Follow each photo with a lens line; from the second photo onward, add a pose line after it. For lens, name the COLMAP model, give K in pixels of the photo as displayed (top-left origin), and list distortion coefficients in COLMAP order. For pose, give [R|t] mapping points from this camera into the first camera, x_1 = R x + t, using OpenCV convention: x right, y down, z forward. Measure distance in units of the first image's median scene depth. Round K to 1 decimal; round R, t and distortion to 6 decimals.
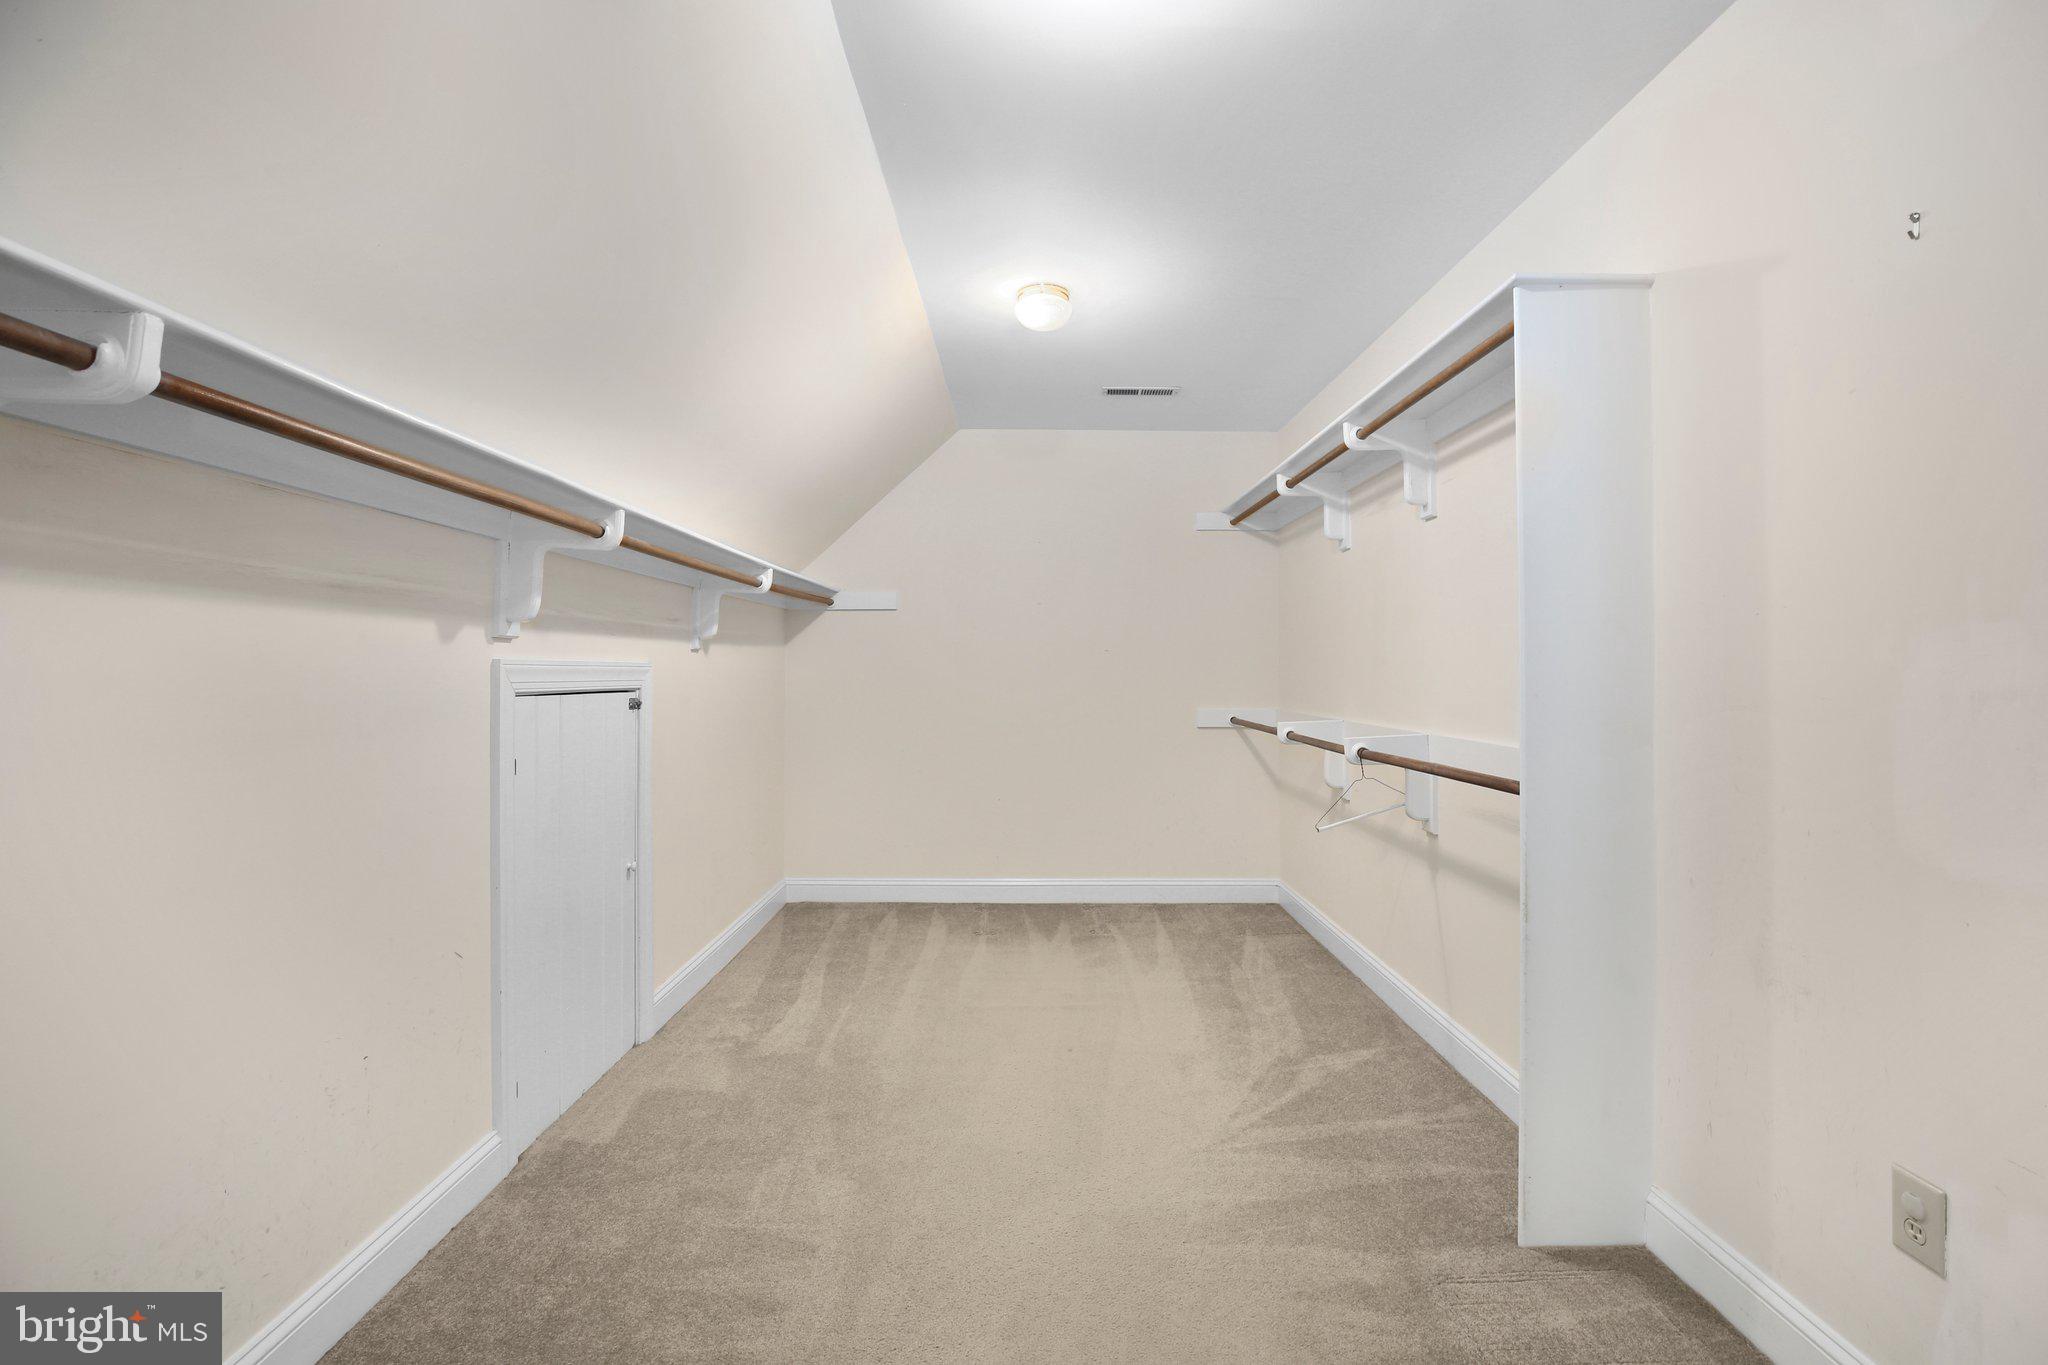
lens RADIAL K [[932.8, 0, 1023.1], [0, 932.8, 672.4], [0, 0, 1]] dist [-0.022508, 0.000108]
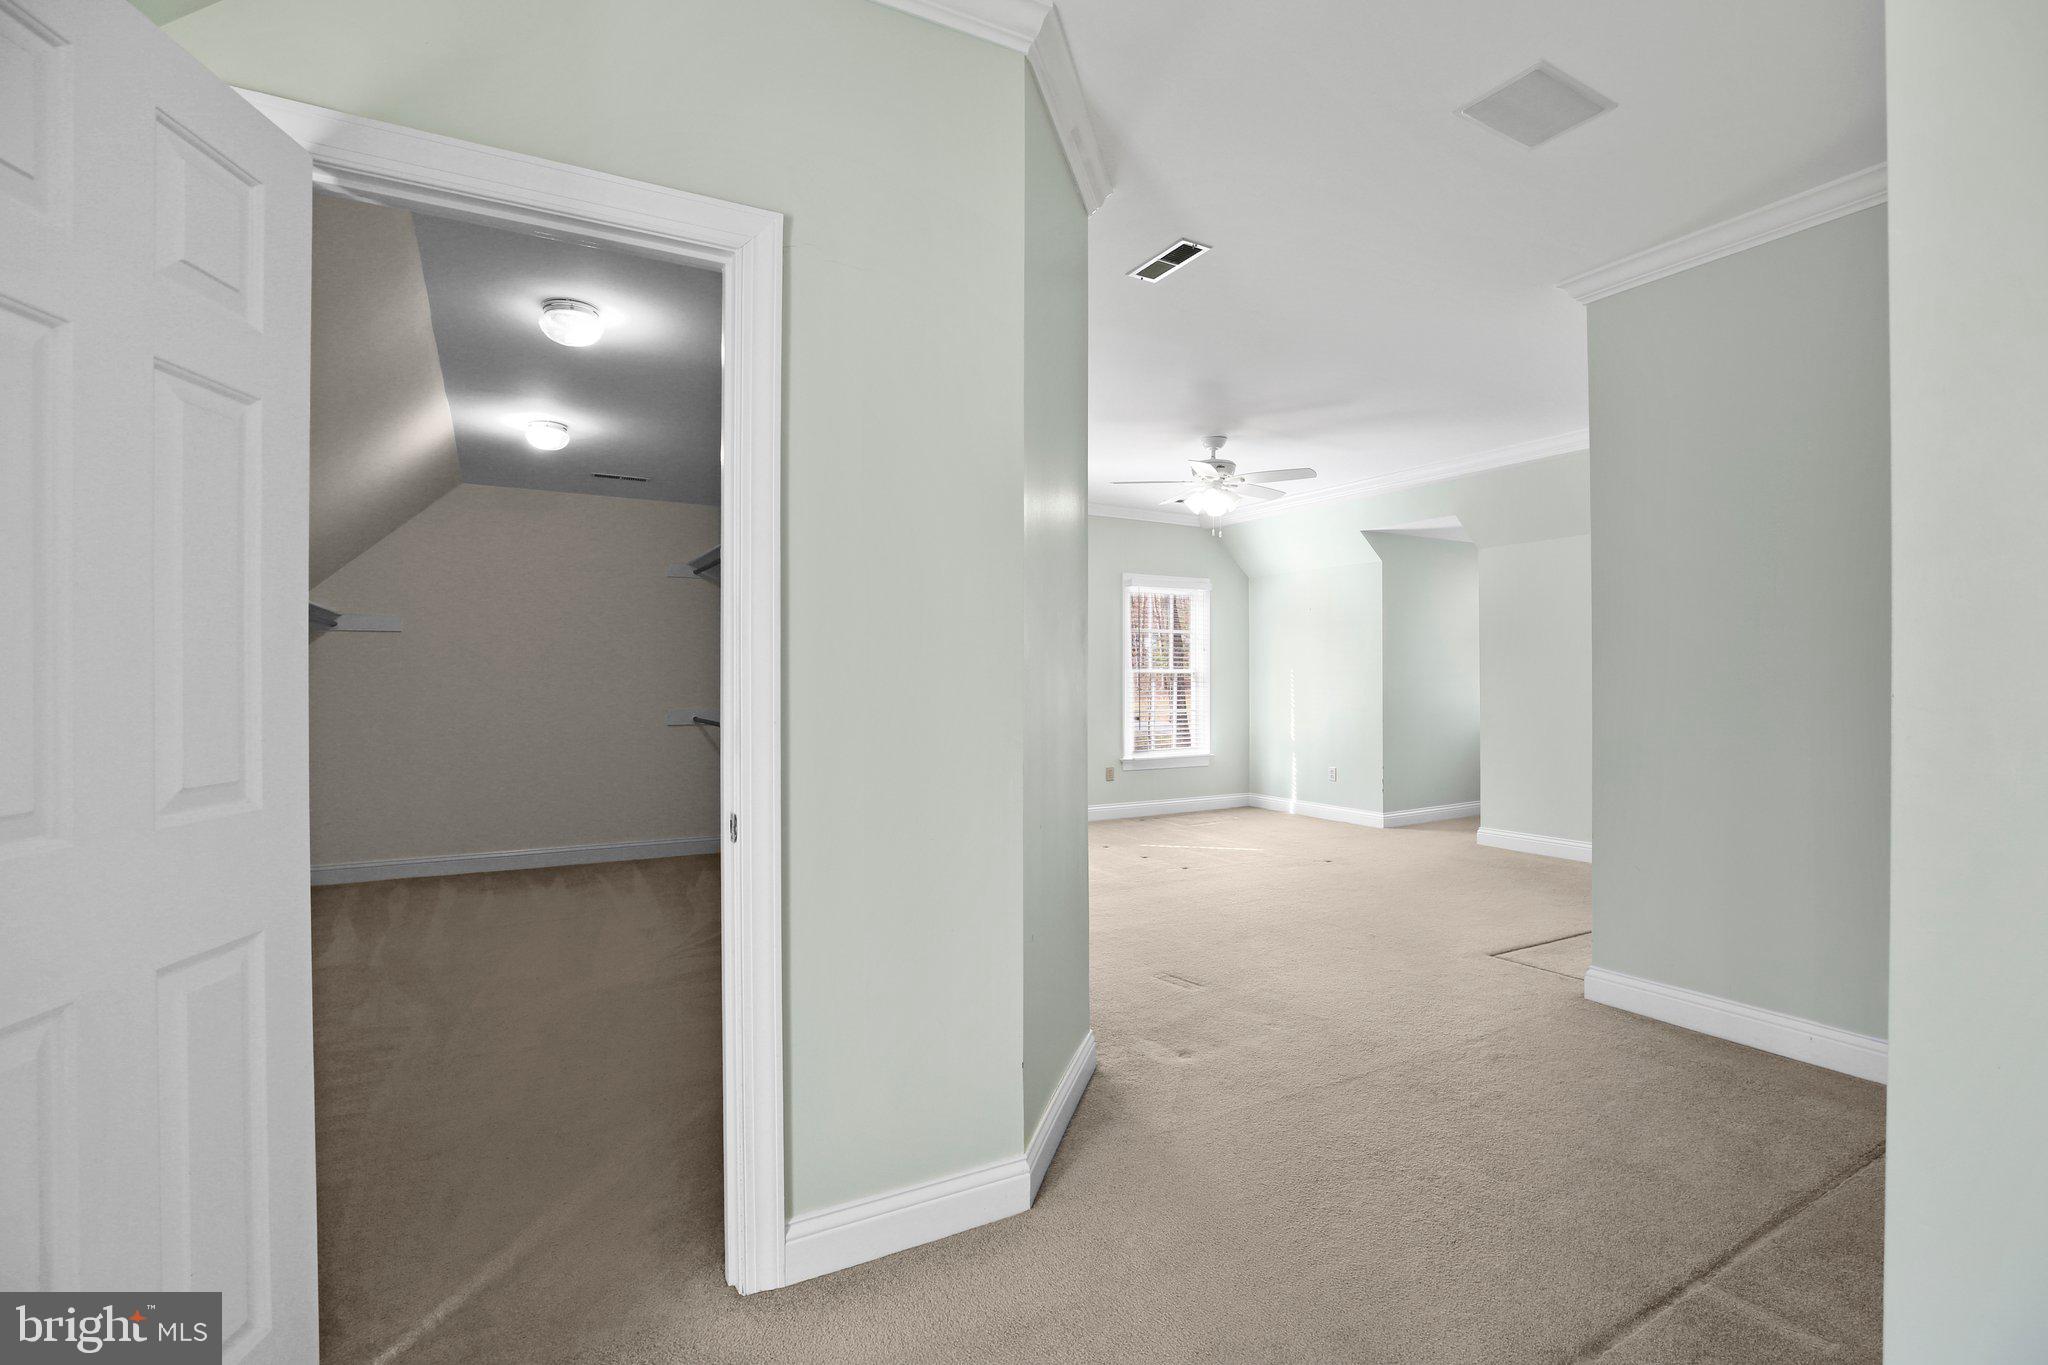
lens RADIAL K [[932.8, 0, 1016.0], [0, 932.8, 677.2], [0, 0, 1]] dist [-0.022508, 0.000108]
pose [[0.867815, 0.001277, 0.496885, -0.044561], [0.004107, 0.999944, -0.009742, 0.005393], [-0.496870, 0.010495, 0.867762, -0.437829]]
